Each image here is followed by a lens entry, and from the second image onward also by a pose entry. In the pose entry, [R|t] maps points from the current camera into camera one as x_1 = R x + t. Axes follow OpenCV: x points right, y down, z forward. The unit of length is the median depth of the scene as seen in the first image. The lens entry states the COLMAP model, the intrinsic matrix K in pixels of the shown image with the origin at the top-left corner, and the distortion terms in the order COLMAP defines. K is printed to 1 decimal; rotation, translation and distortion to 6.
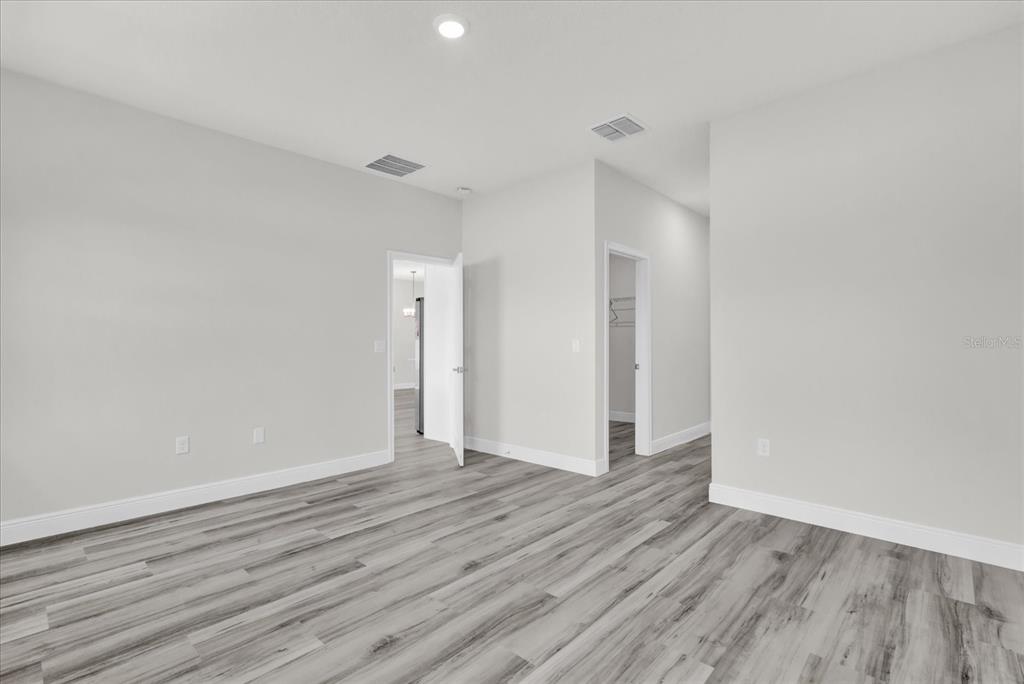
lens RADIAL K [[464.9, 0, 510.1], [0, 464.9, 341.7], [0, 0, 1]] dist [0.002439, -0.000157]
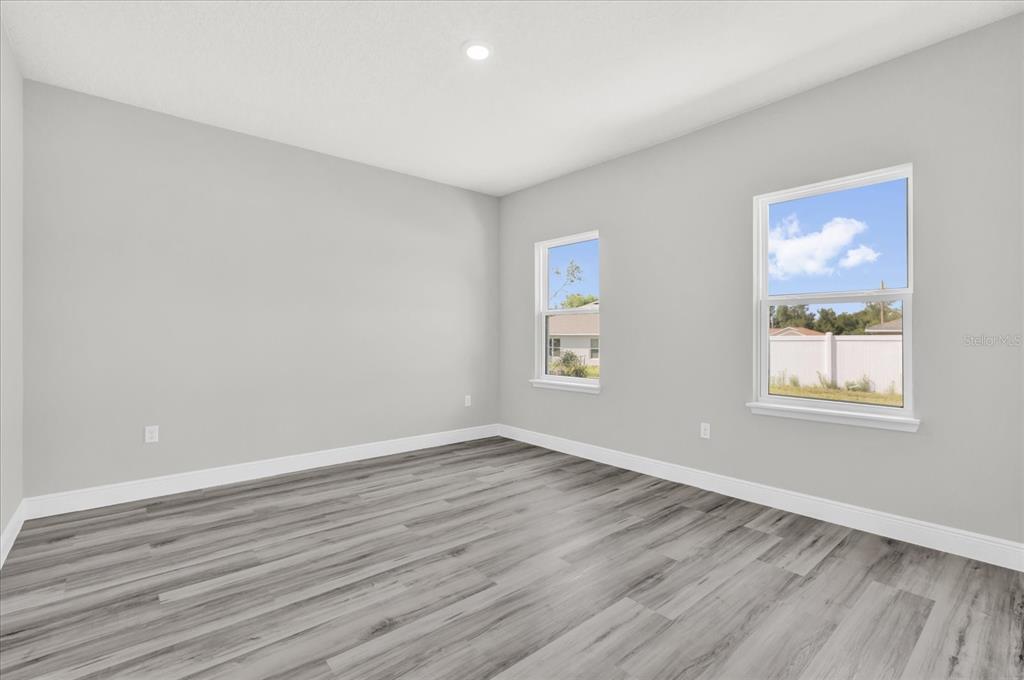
lens RADIAL K [[464.9, 0, 513.8], [0, 464.9, 337.3], [0, 0, 1]] dist [0.002439, -0.000157]
pose [[-0.993330, 0.000082, 0.115306, -0.311435], [0.000305, 0.999998, 0.001910, -0.002086], [-0.115305, 0.001932, -0.993328, 1.908587]]
